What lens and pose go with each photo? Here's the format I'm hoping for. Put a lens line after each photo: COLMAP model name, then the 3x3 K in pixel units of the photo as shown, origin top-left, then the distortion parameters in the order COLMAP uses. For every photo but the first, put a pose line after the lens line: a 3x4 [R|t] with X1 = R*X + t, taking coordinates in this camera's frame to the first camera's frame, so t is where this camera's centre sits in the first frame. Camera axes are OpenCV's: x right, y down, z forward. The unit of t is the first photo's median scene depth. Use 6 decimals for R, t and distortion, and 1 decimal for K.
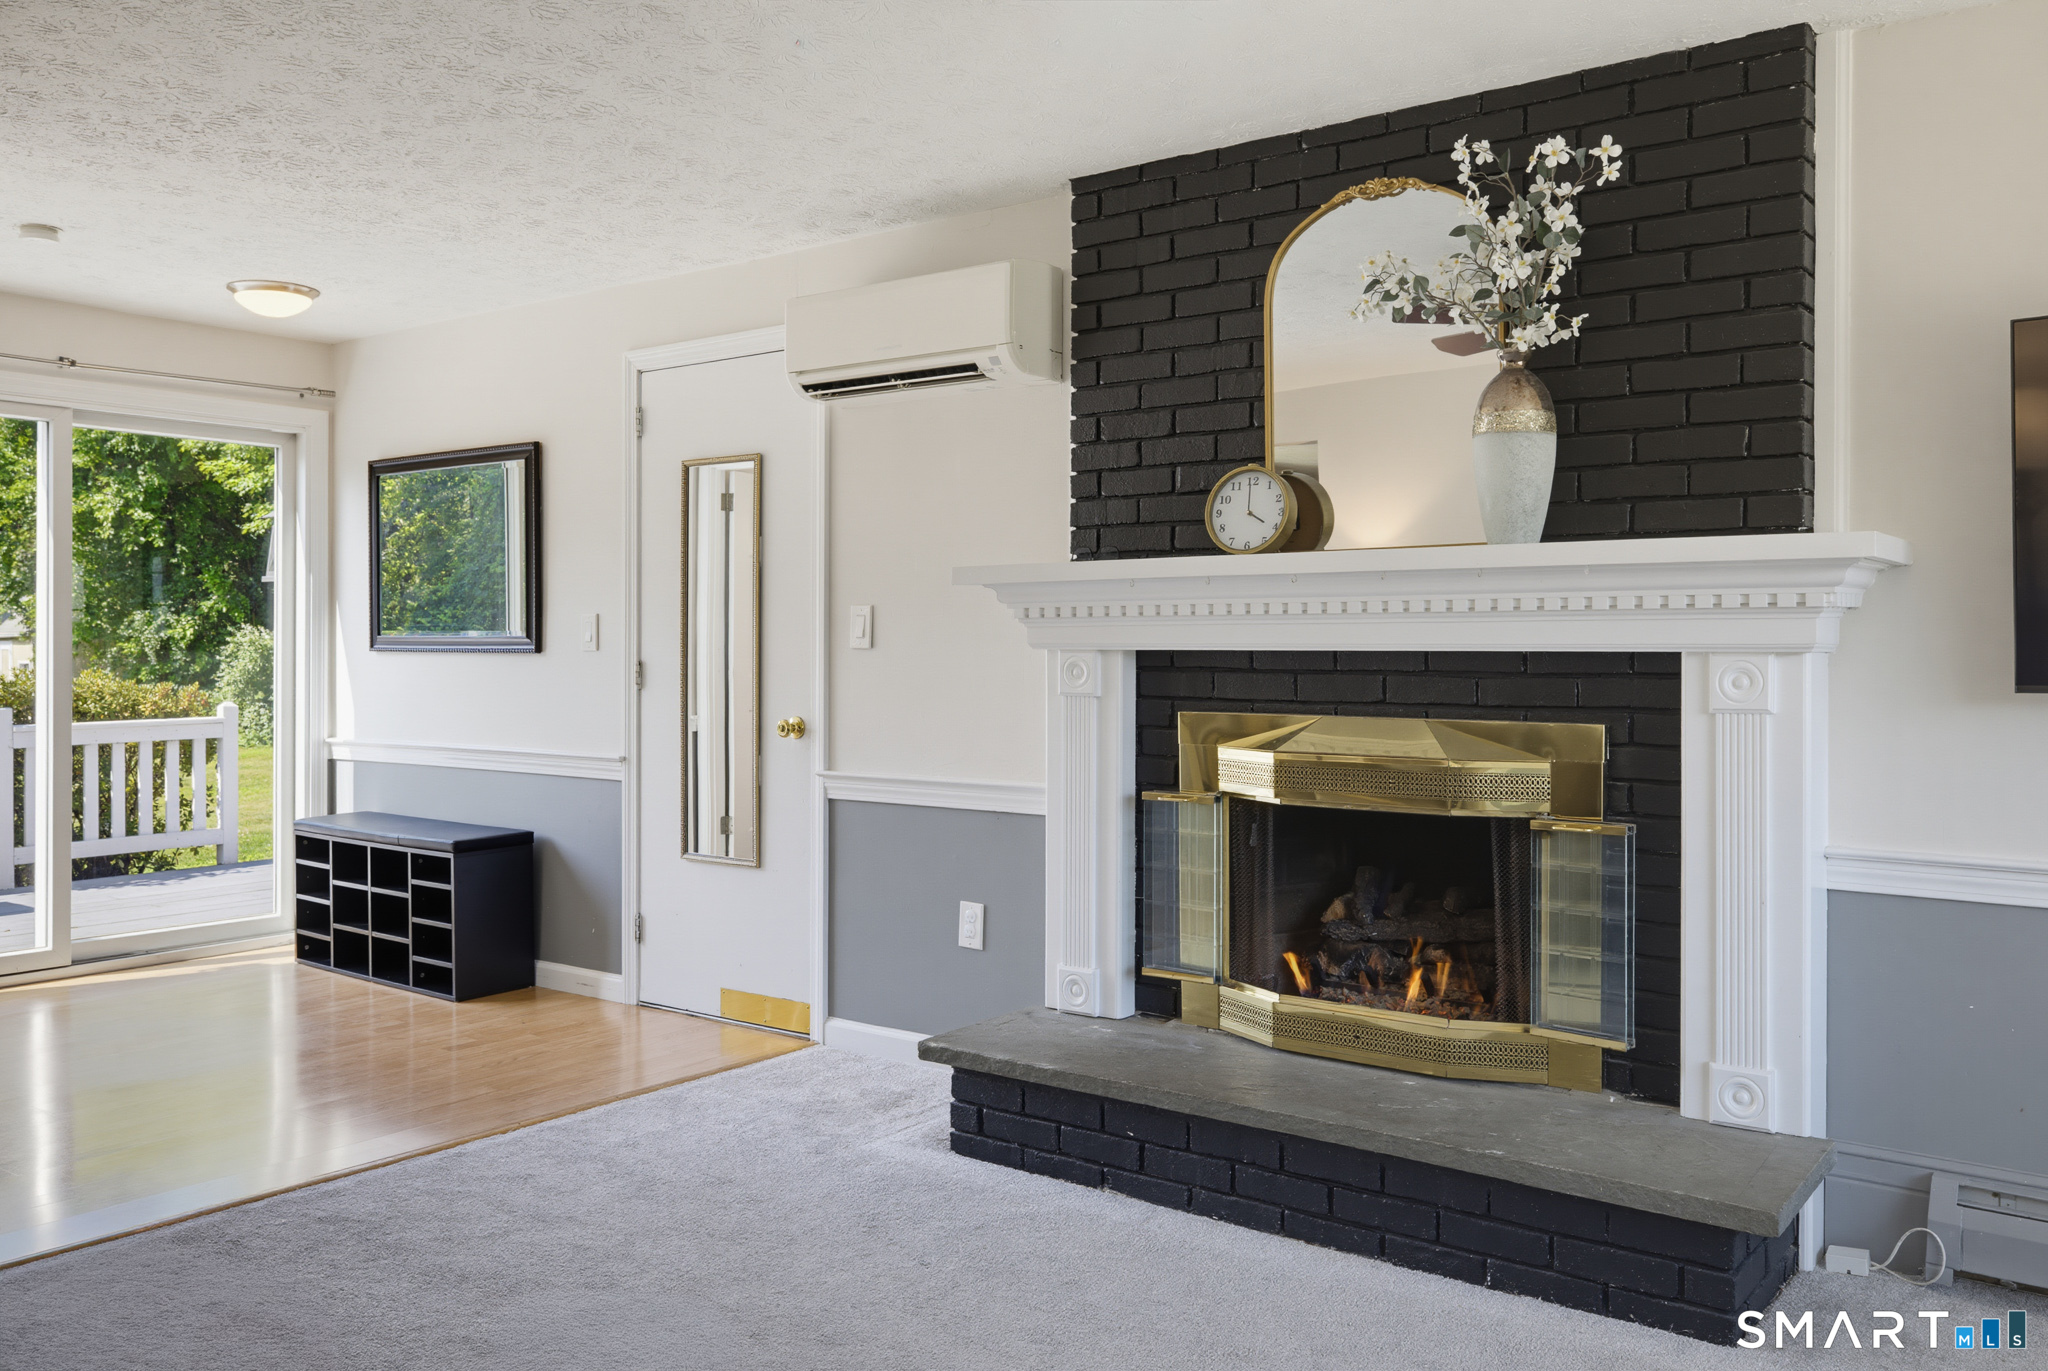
lens RADIAL K [[1607.4, 0, 967.2], [0, 1607.4, 647.7], [0, 0, 1]] dist [0.007651, 0.004280]
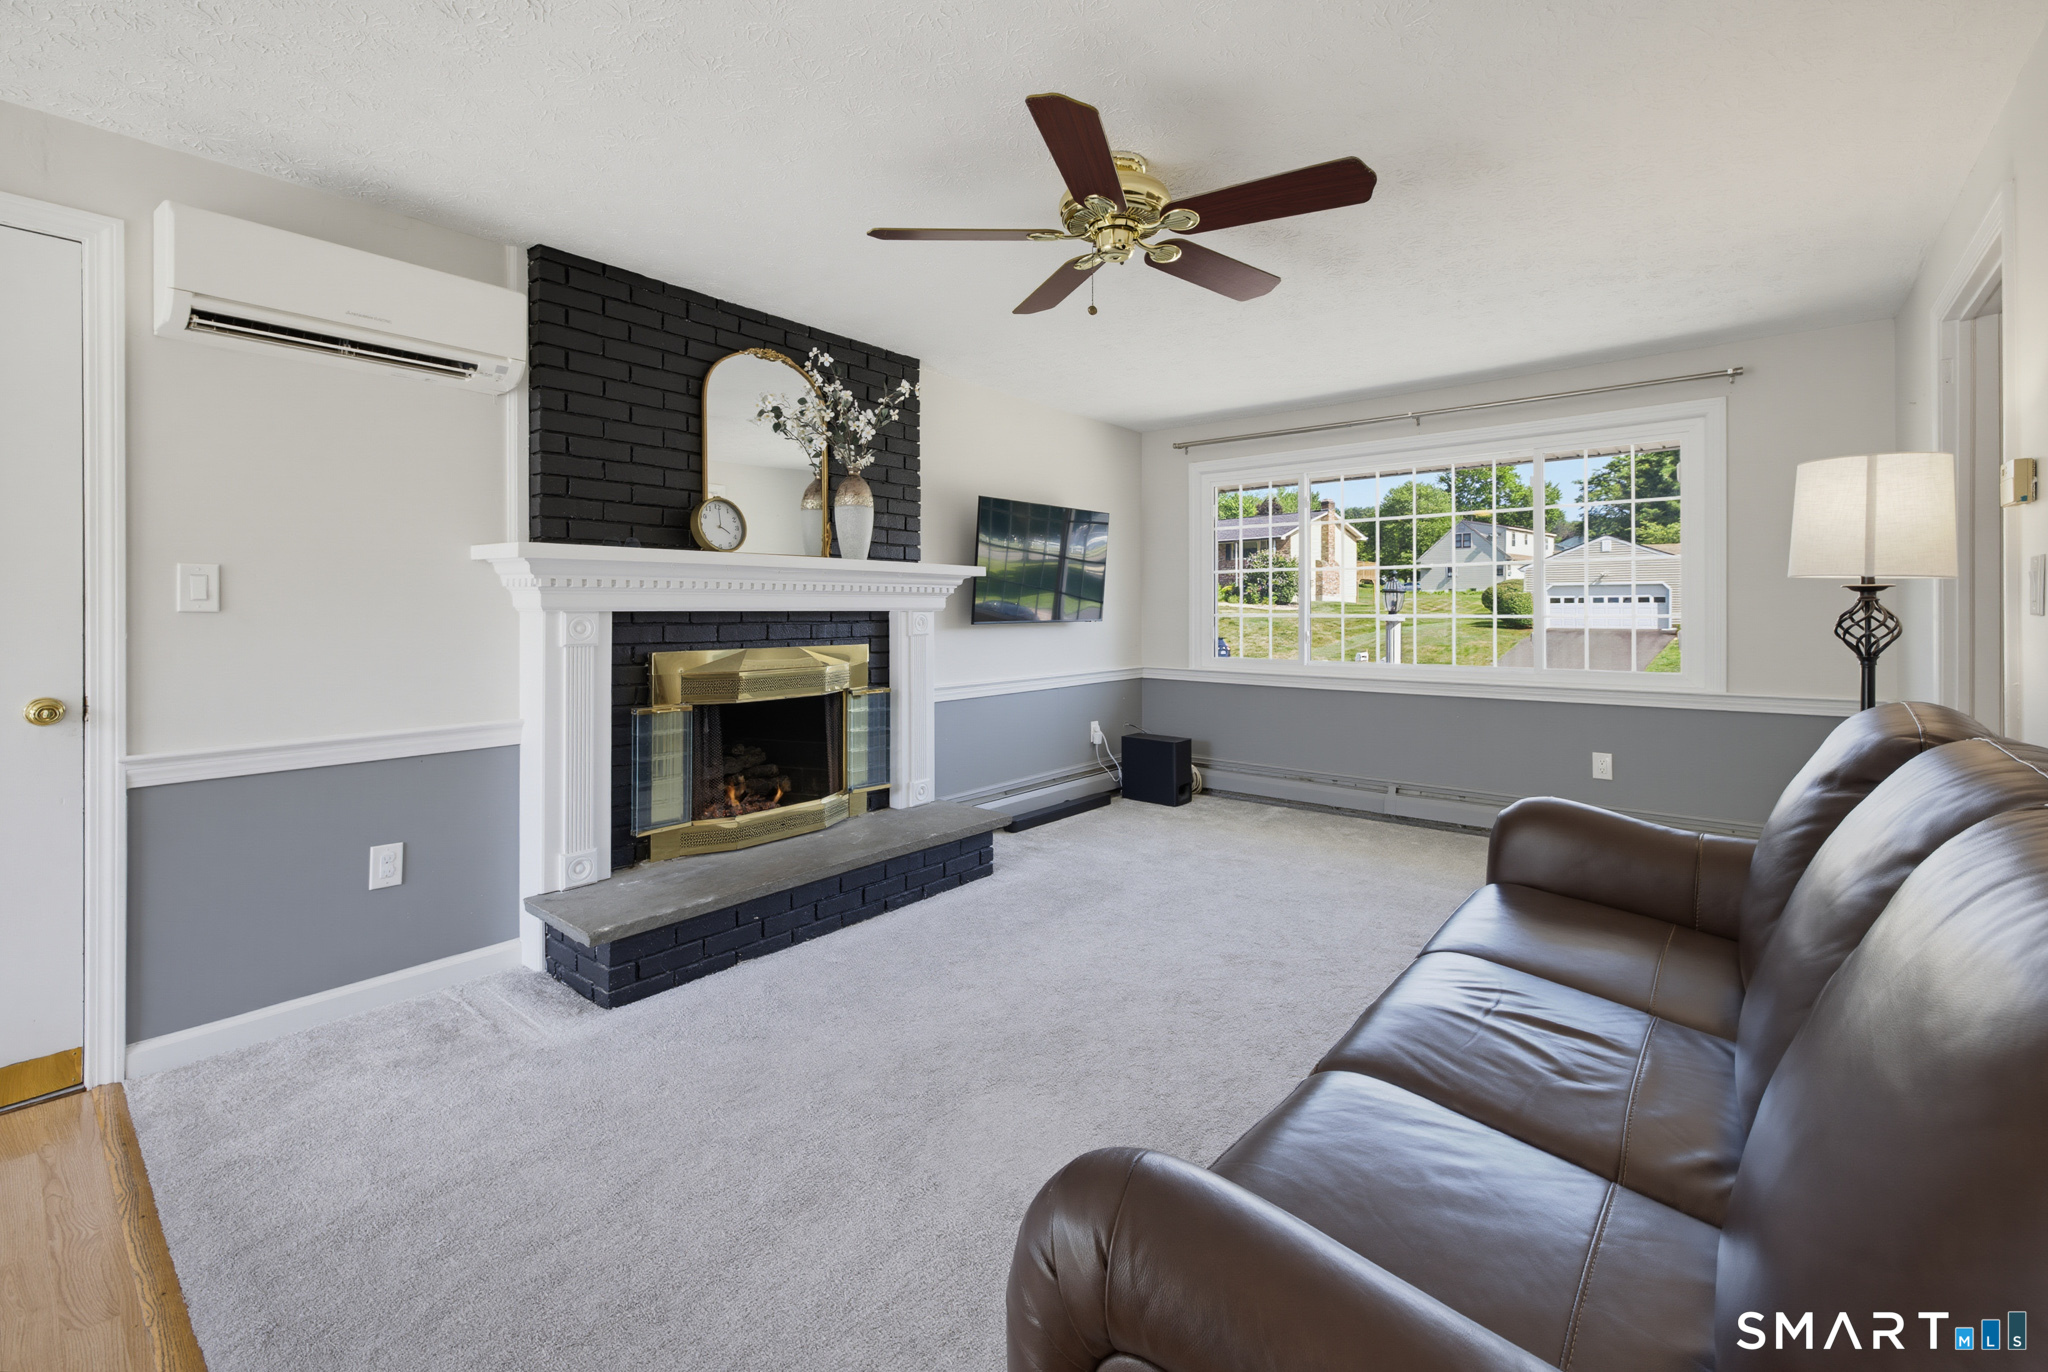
lens RADIAL K [[858.3, 0, 1028.6], [0, 858.3, 608.4], [0, 0, 1]] dist [0.004467, -0.001133]
pose [[0.038829, -0.001889, 0.999244, -0.706603], [-0.000900, 0.999998, 0.001926, -0.003090], [-0.999245, -0.000975, 0.038827, 0.669412]]
